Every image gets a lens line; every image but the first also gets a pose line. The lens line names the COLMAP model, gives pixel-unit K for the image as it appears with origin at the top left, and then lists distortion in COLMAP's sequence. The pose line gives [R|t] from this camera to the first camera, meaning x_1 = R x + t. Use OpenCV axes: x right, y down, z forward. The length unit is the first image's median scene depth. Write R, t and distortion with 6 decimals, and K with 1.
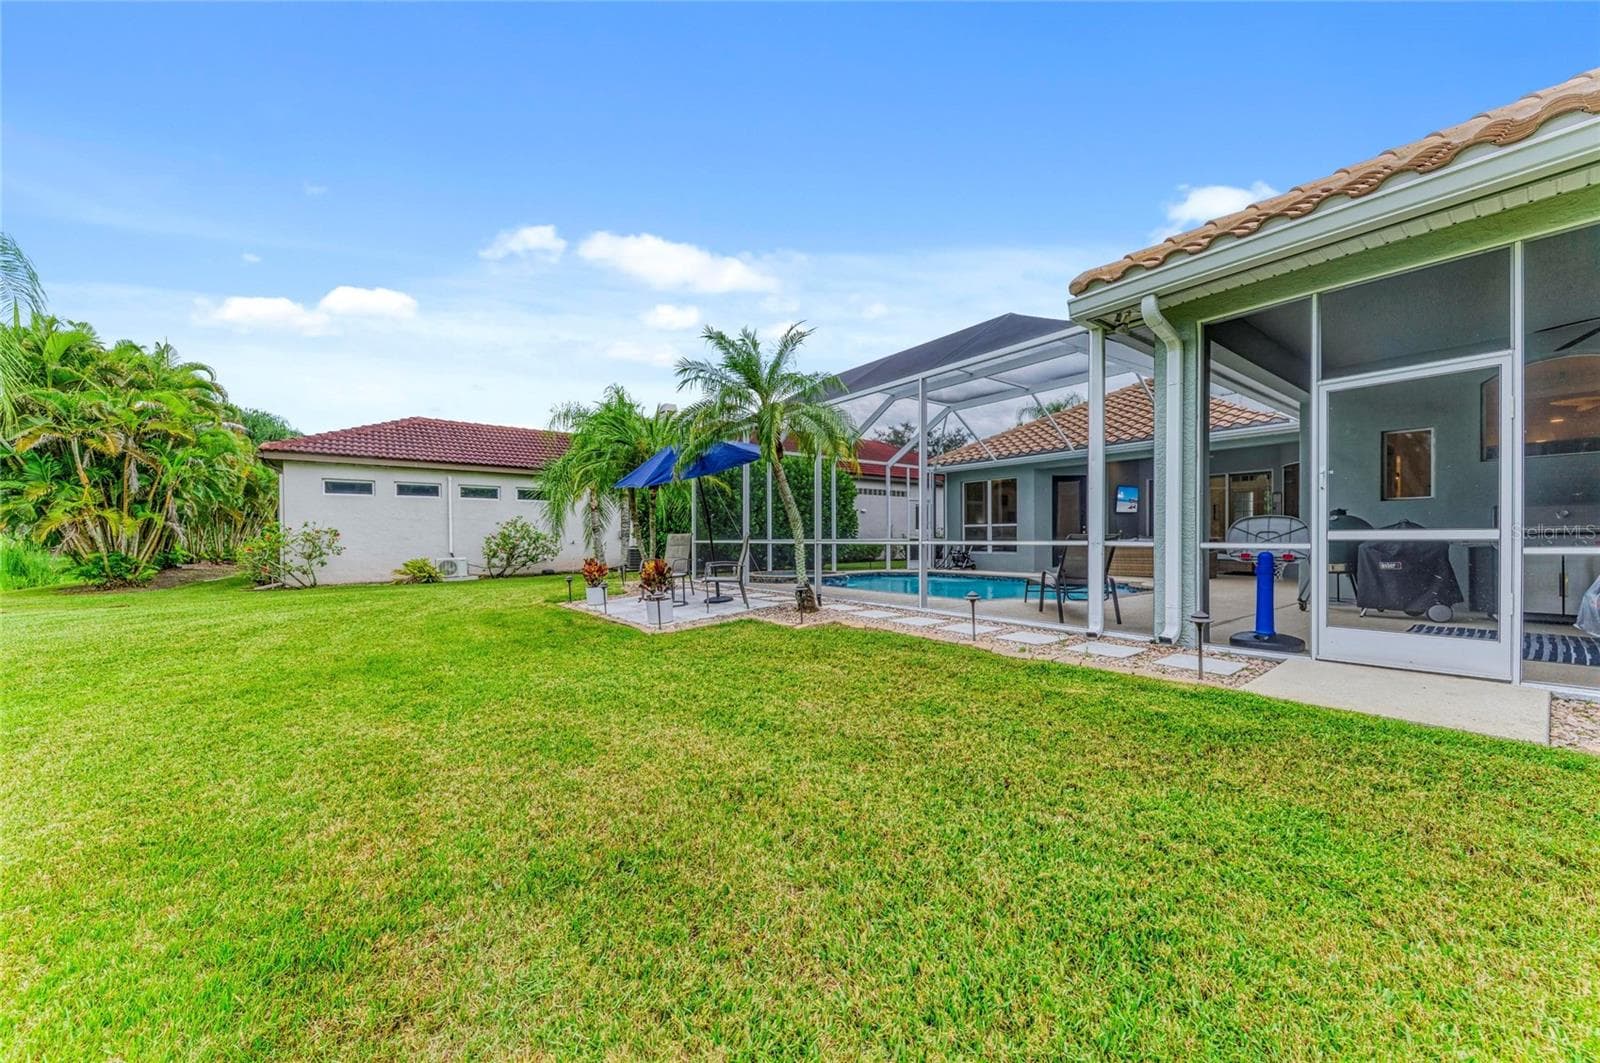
lens RADIAL K [[581.4, 0, 801.8], [0, 581.4, 544.4], [0, 0, 1]] dist [0.000319, -0.000131]
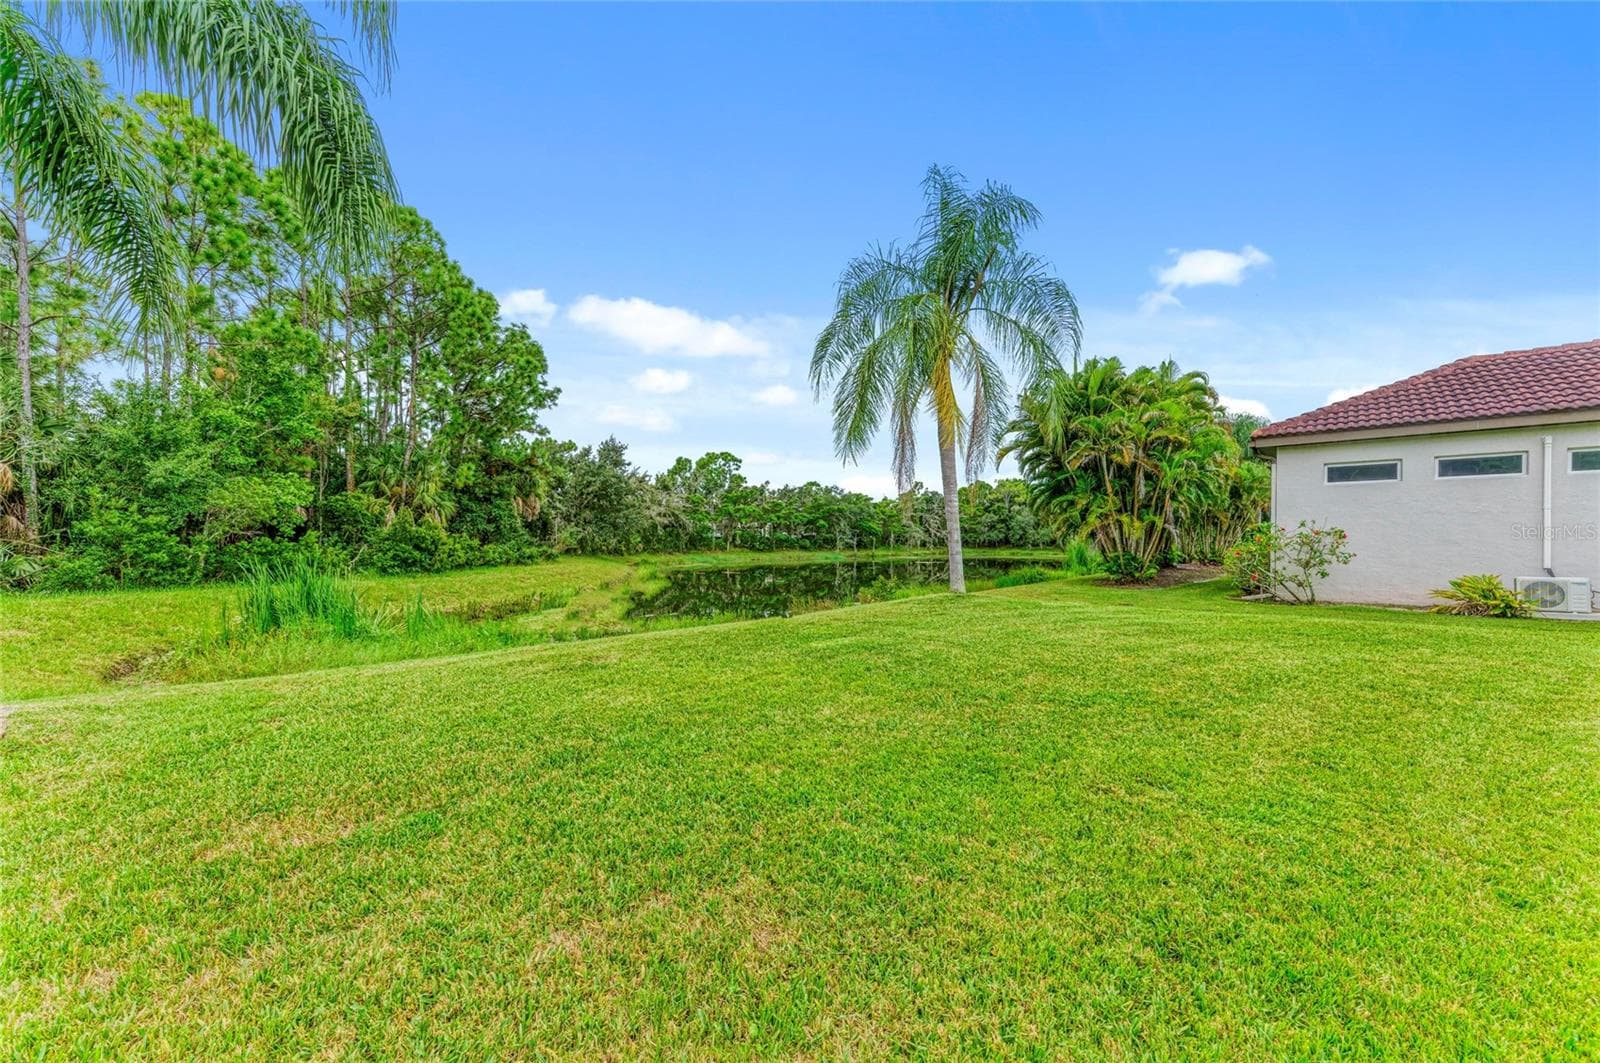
lens RADIAL K [[581.4, 0, 801.8], [0, 581.4, 544.4], [0, 0, 1]] dist [0.000319, -0.000131]
pose [[0.176415, 0.014279, -0.984212, -0.181503], [-0.017475, 0.999783, 0.011373, -0.003052], [0.984161, 0.015192, 0.176626, 0.176902]]
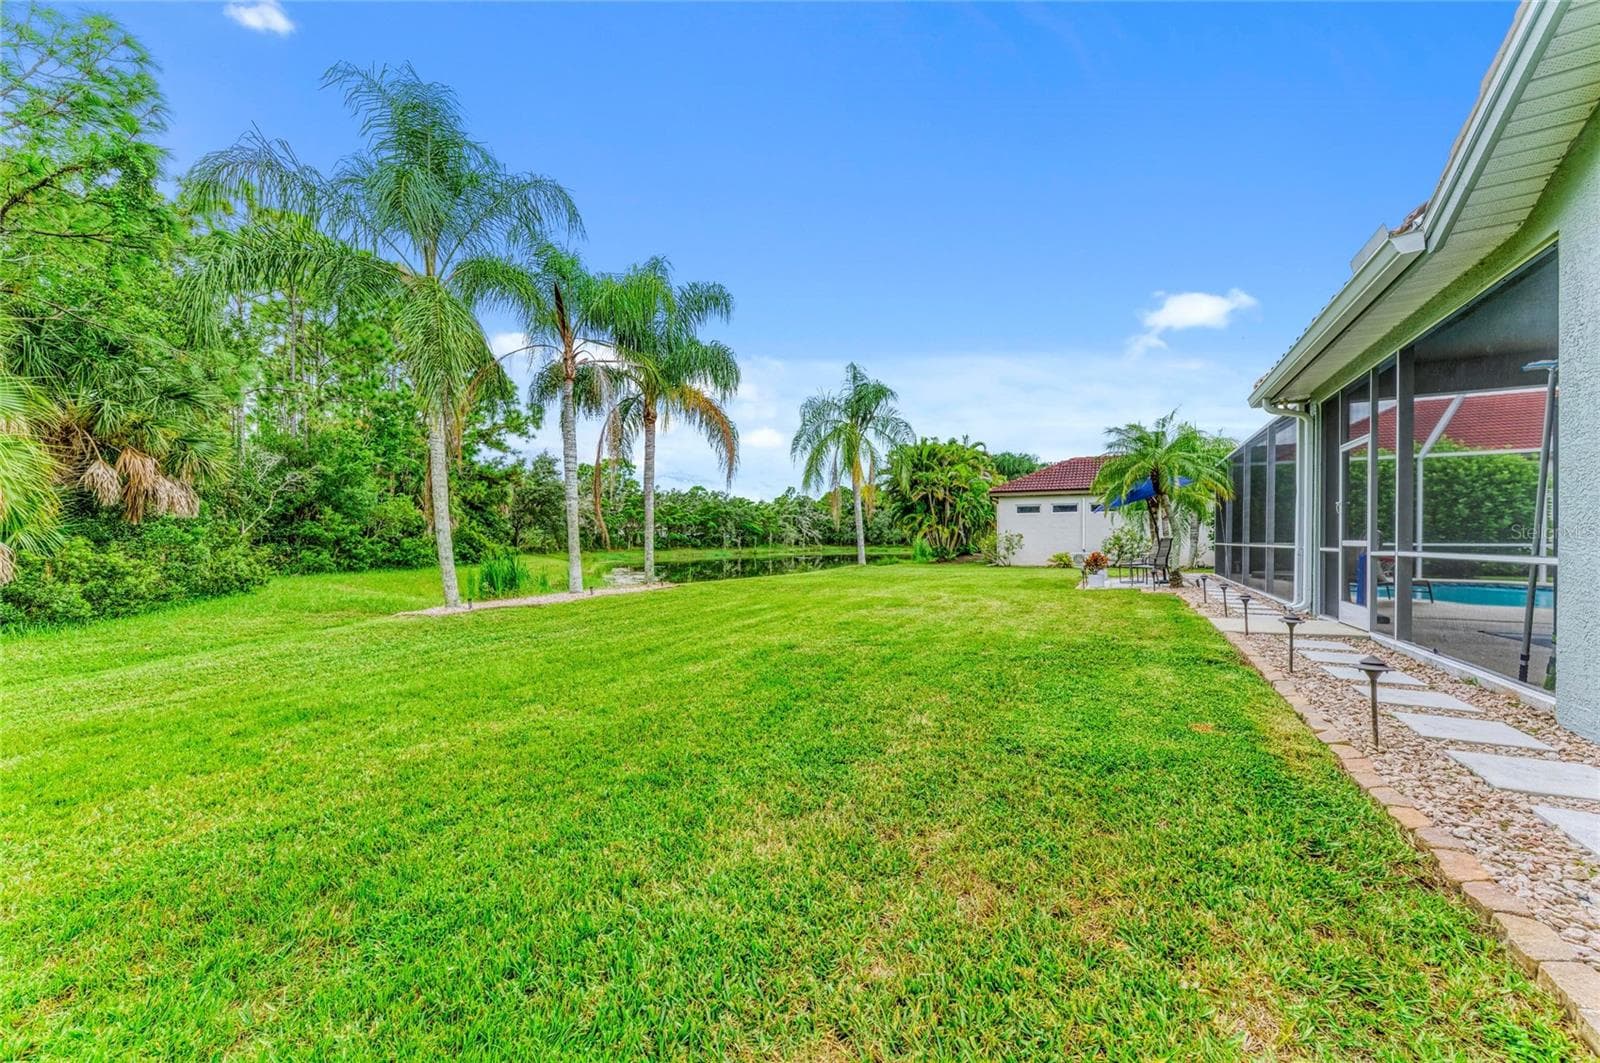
lens RADIAL K [[581.4, 0, 801.8], [0, 581.4, 544.4], [0, 0, 1]] dist [0.000319, -0.000131]
pose [[0.401737, 0.014117, -0.915646, 0.529912], [-0.014081, 0.999858, 0.009237, -0.001777], [0.915647, 0.009183, 0.401879, -0.302369]]
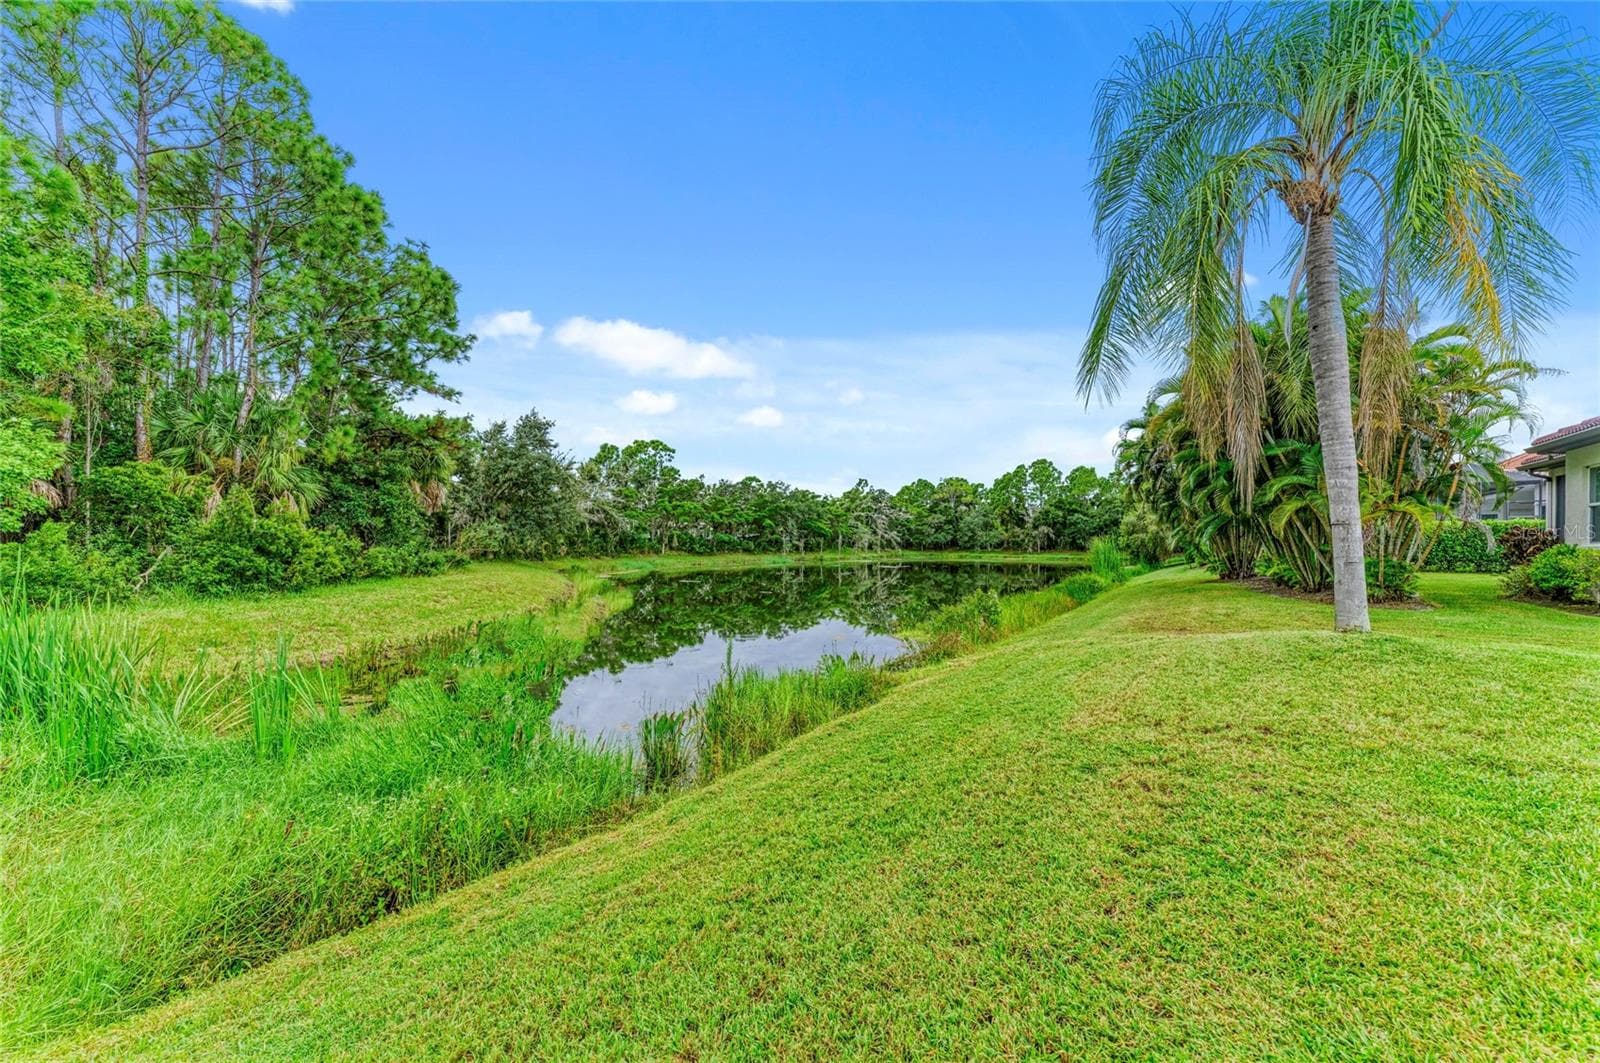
lens RADIAL K [[611.3, 0, 808.2], [0, 611.3, 546.2], [0, 0, 1]] dist [0.001864, -0.004520]
pose [[0.326208, 0.013070, -0.945208, -0.636621], [-0.018721, 0.999798, 0.007364, 0.007912], [0.945113, 0.015293, 0.326387, -0.033307]]
